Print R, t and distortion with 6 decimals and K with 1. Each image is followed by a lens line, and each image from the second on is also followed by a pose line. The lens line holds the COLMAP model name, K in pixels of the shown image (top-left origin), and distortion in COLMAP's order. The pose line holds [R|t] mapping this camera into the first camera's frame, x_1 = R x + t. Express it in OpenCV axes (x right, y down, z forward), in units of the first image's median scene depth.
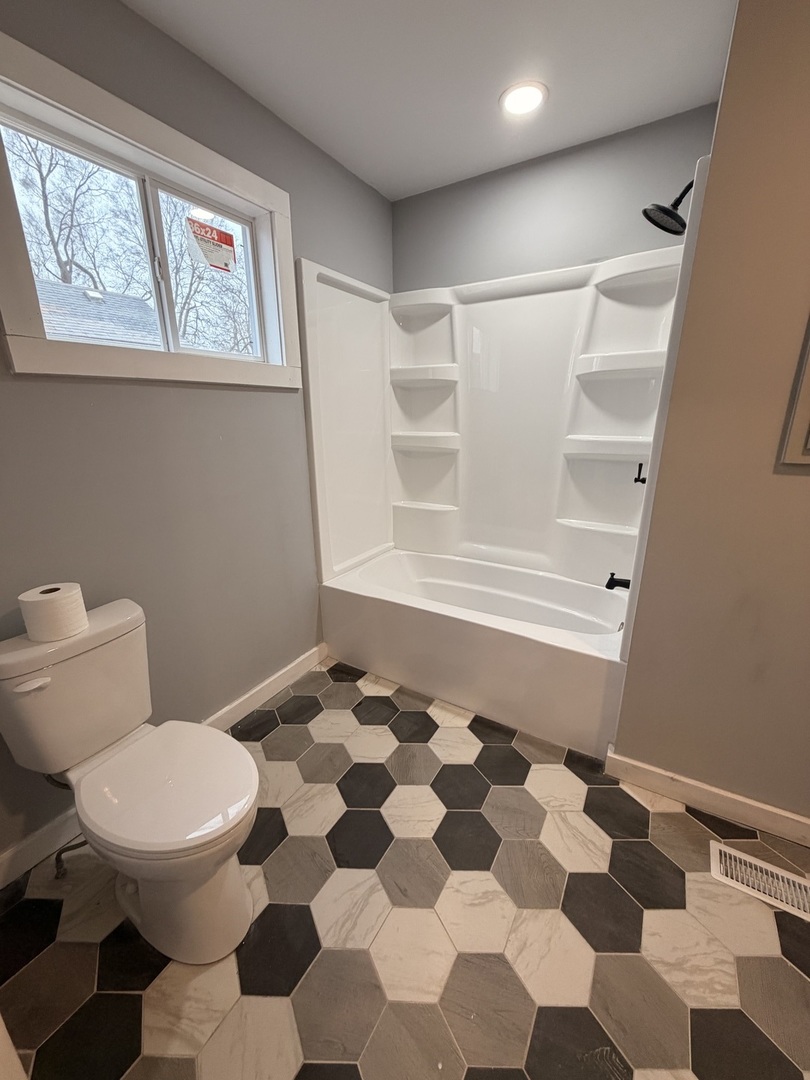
lens RADIAL K [[431.7, 0, 402.4], [0, 431.7, 539.2], [0, 0, 1]] dist [0.000000, 0.000179]
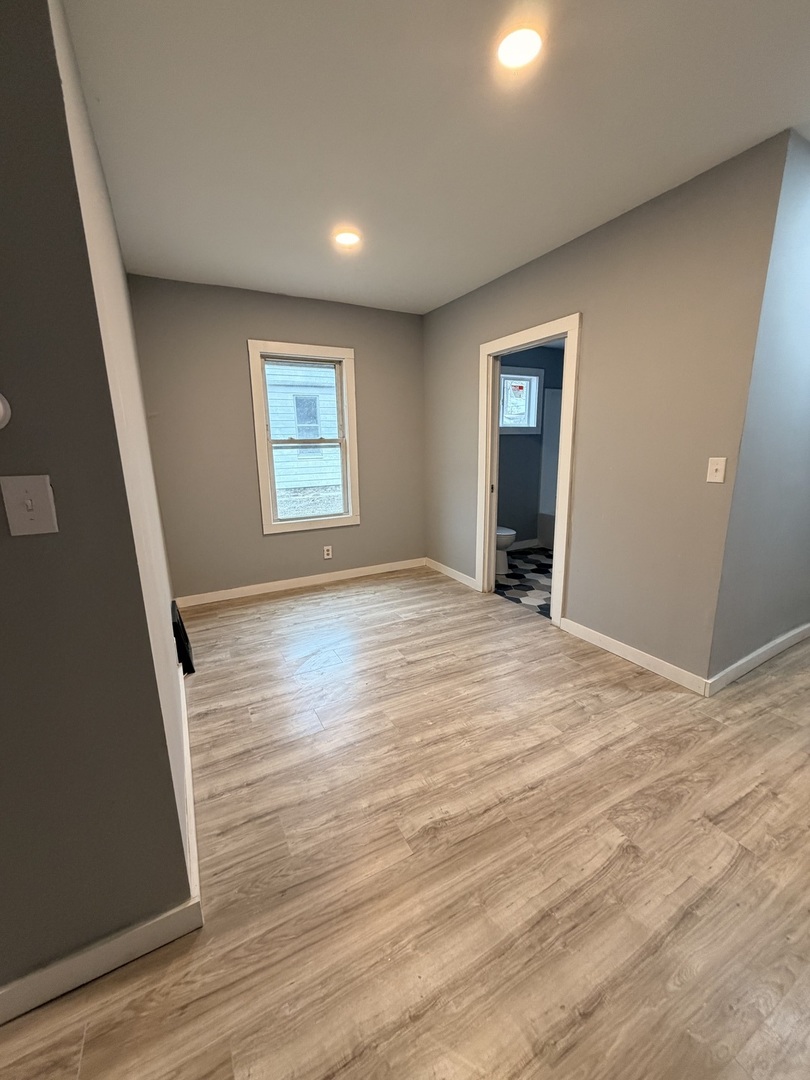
lens RADIAL K [[431.7, 0, 407.9], [0, 431.7, 542.6], [0, 0, 1]] dist [0.000000, 0.000179]
pose [[0.869980, 0.109510, -0.480773, 0.446471], [-0.128389, 0.991703, -0.006437, 0.476409], [0.476079, 0.067326, 0.876822, -1.831030]]
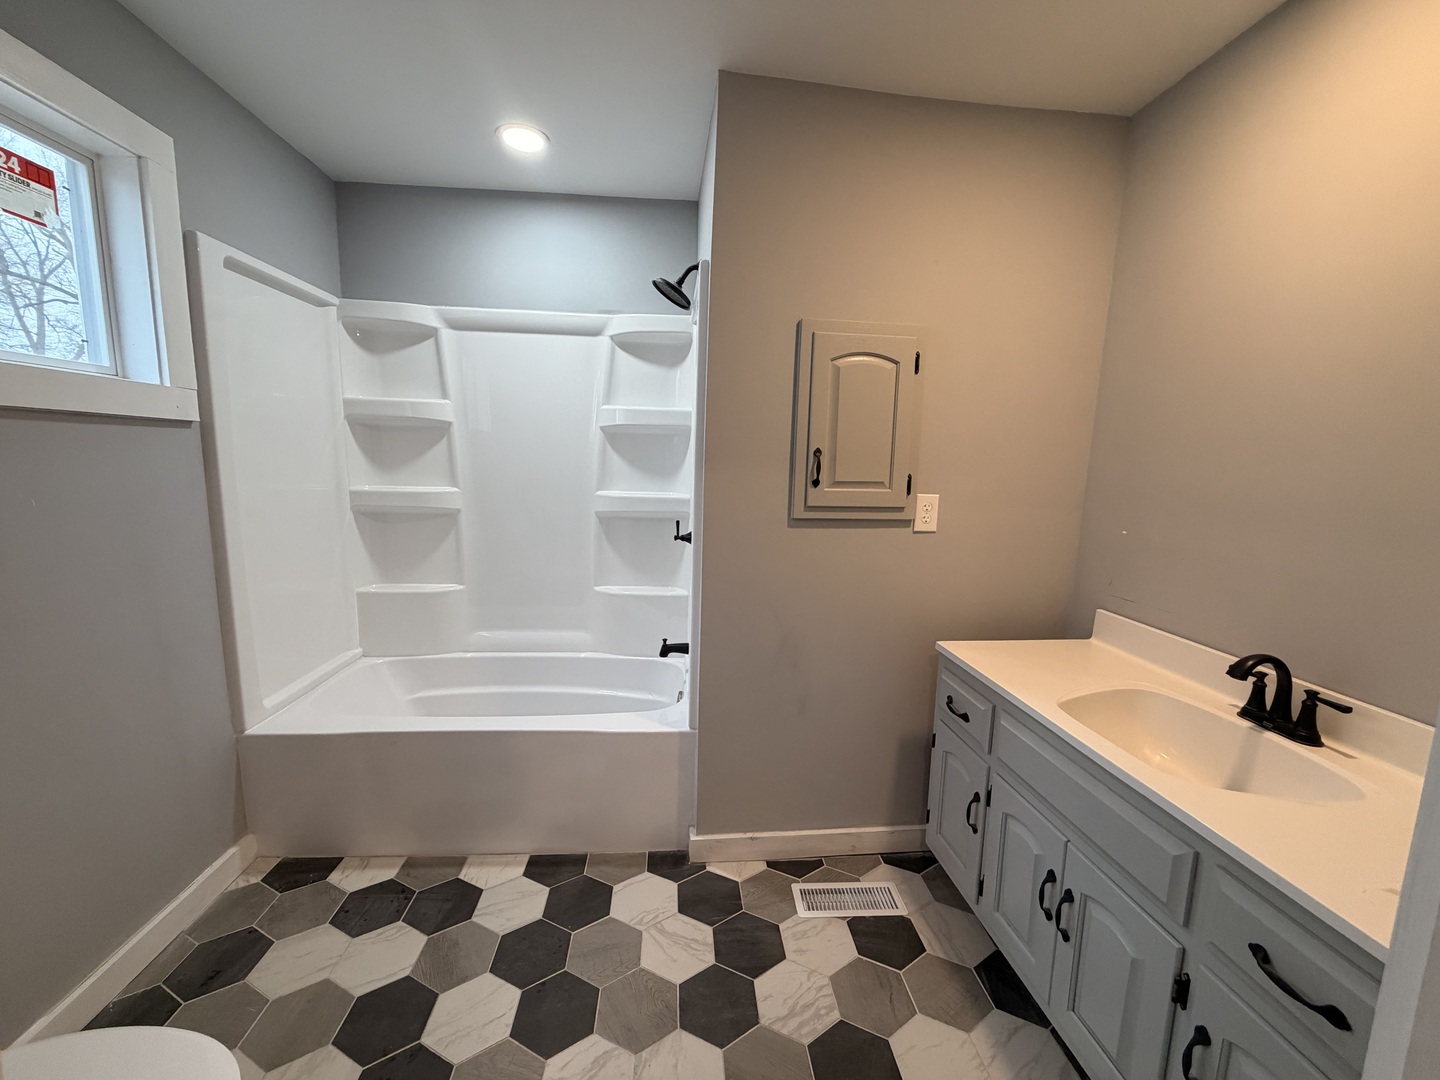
lens RADIAL K [[575.6, 0, 719.8], [0, 575.6, 540.1], [0, 0, 1]] dist [0.000000, 0.000179]
pose [[0.811106, -0.054144, 0.582388, -0.124427], [0.133227, 0.986635, -0.093823, 0.001391], [-0.569524, 0.153690, 0.807478, -0.090404]]
